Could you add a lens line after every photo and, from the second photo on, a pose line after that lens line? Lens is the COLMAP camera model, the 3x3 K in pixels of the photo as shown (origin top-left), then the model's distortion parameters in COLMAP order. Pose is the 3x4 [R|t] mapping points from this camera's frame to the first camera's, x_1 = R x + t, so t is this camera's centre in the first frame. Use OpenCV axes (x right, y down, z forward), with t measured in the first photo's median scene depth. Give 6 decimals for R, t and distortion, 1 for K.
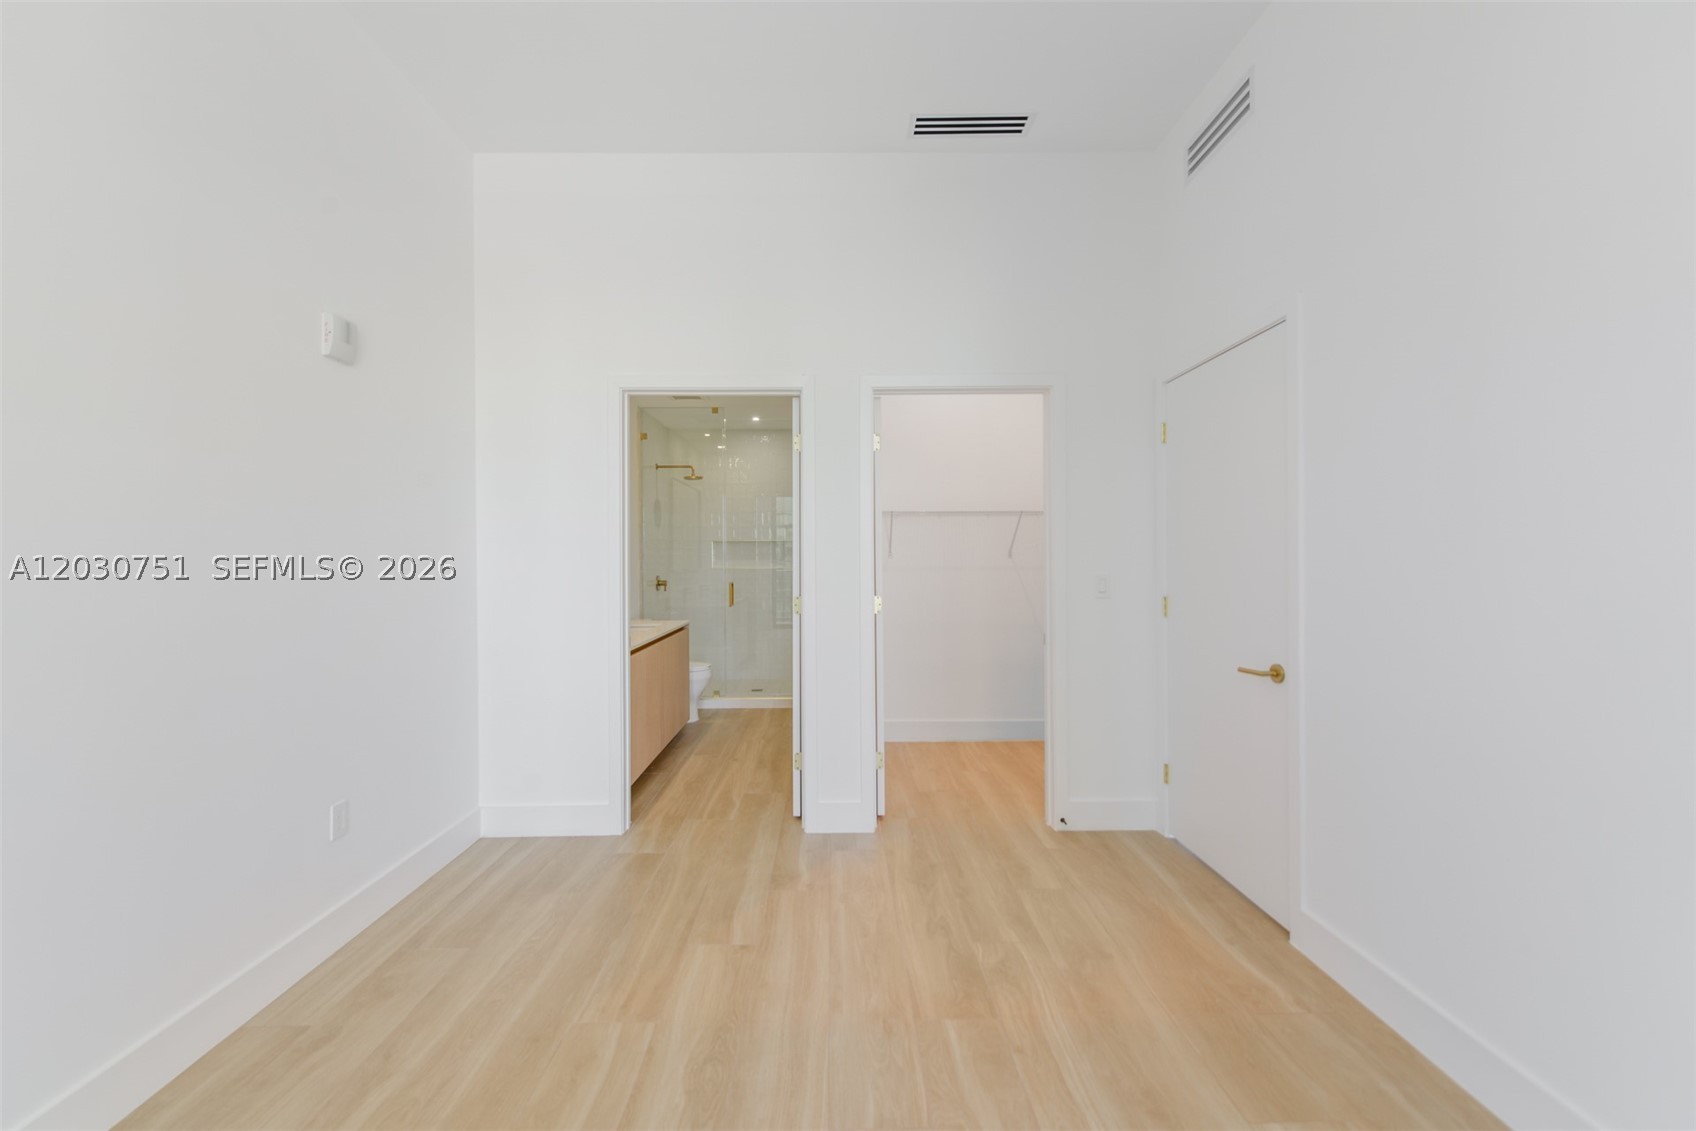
lens RADIAL K [[676.4, 0, 841.1], [0, 676.4, 553.2], [0, 0, 1]] dist [0.003328, -0.000833]
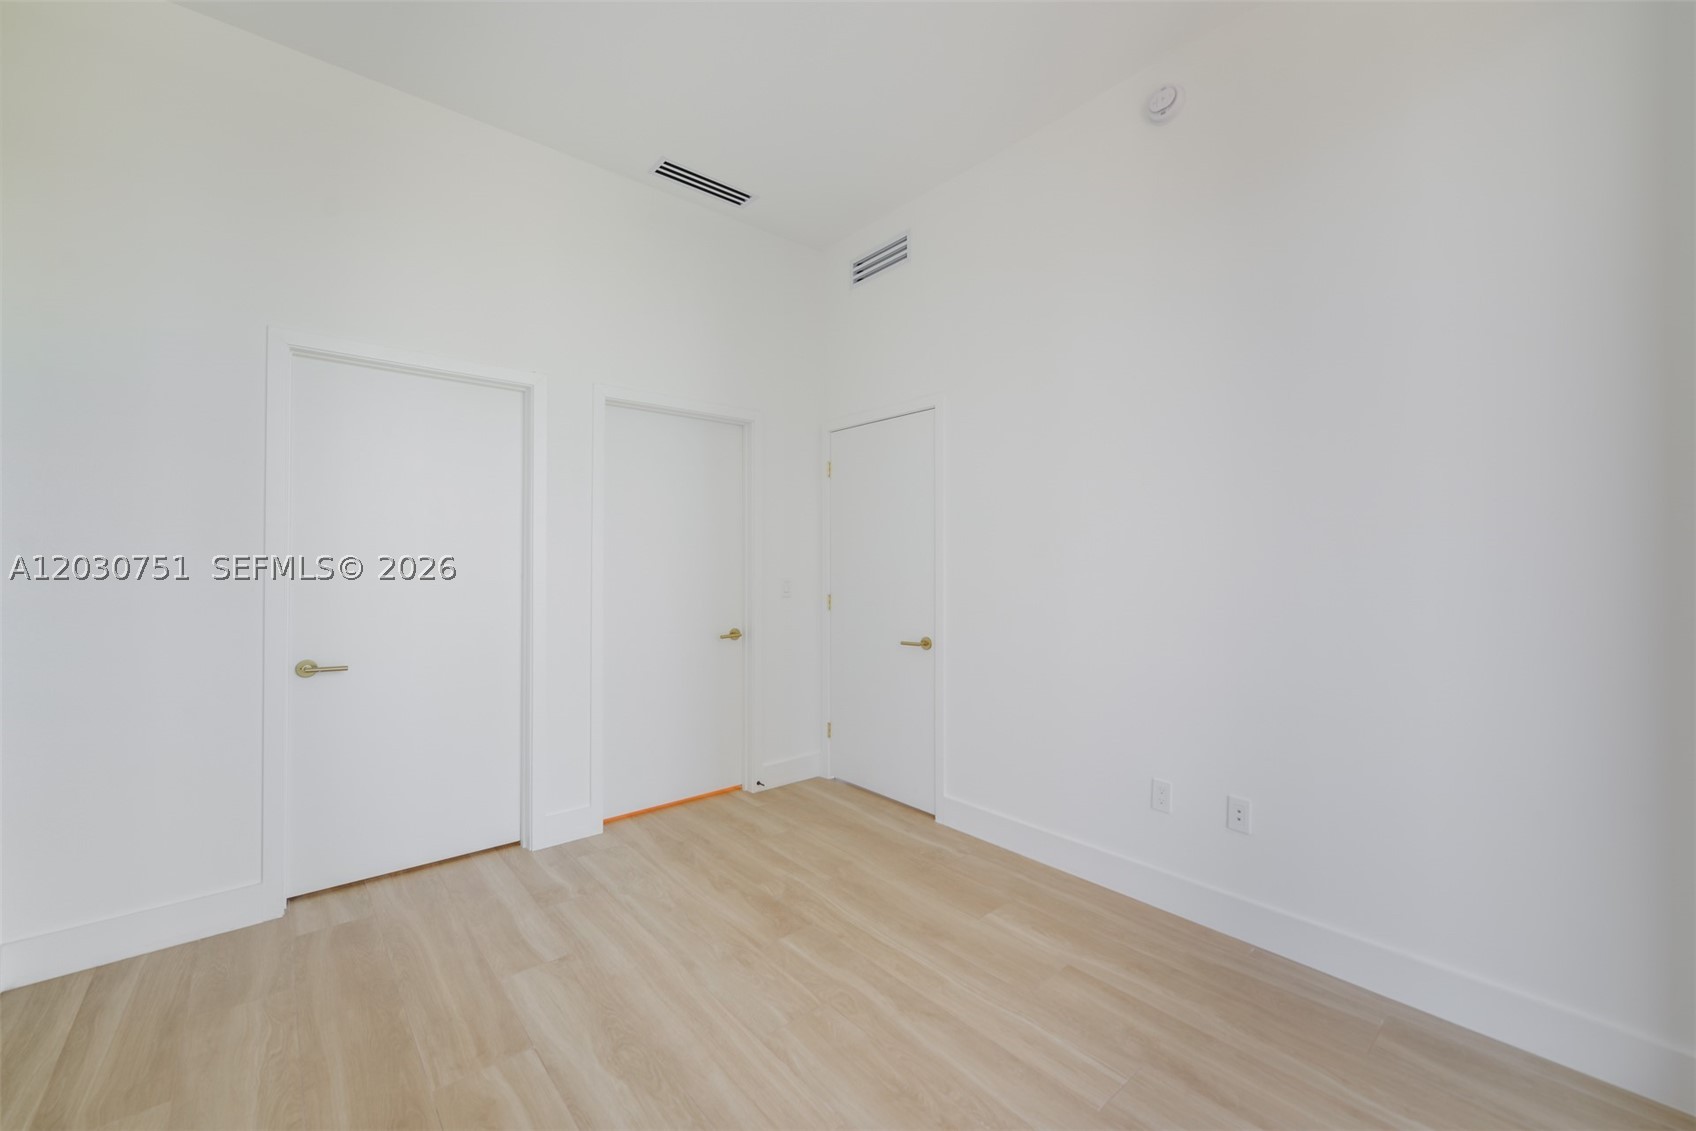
lens RADIAL K [[668.1, 0, 835.9], [0, 668.1, 552.1], [0, 0, 1]] dist [0.002360, -0.000256]
pose [[0.770002, 0.017138, 0.637811, -0.462199], [-0.010384, 0.999843, -0.014330, 0.000119], [-0.637957, 0.004411, 0.770059, -0.004655]]
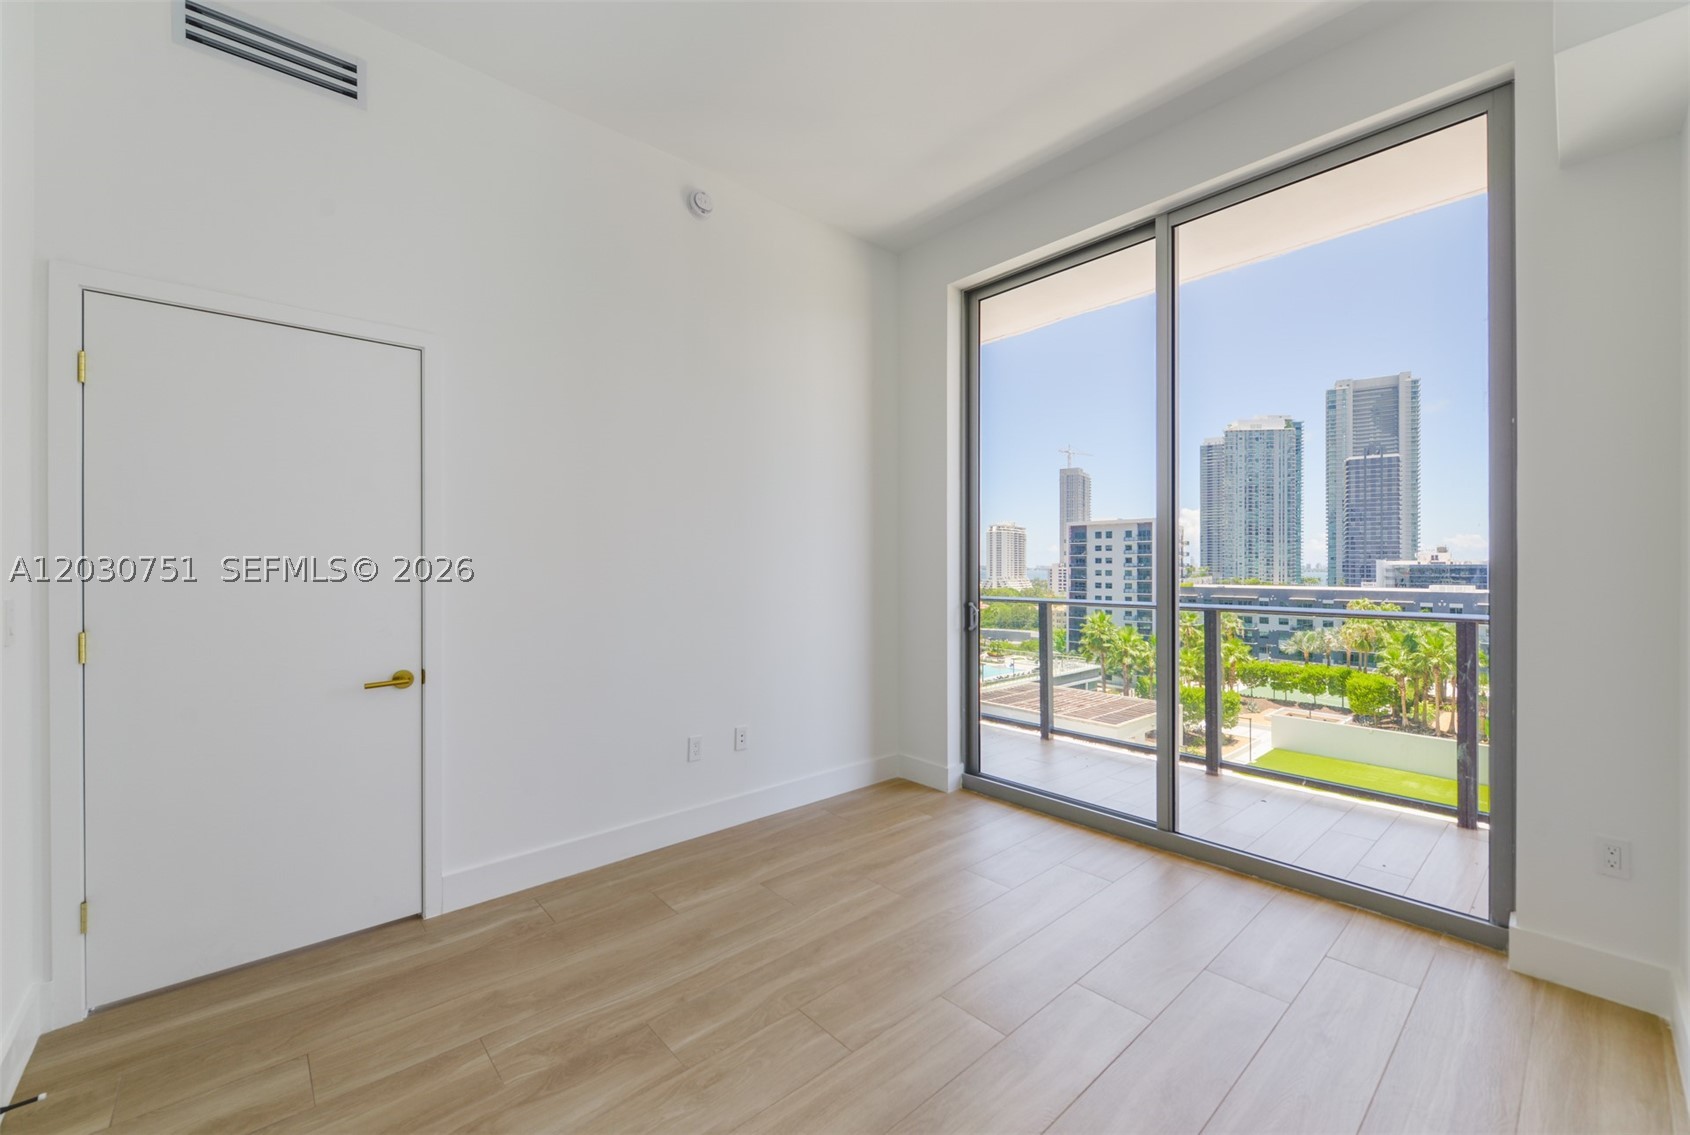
lens RADIAL K [[675.7, 0, 836.2], [0, 675.7, 565.7], [0, 0, 1]] dist [-0.001266, -0.000629]
pose [[-0.651391, 0.008063, 0.758700, -0.601685], [0.001409, 0.999955, -0.009418, 0.012622], [-0.758741, -0.005066, -0.651373, 1.203616]]
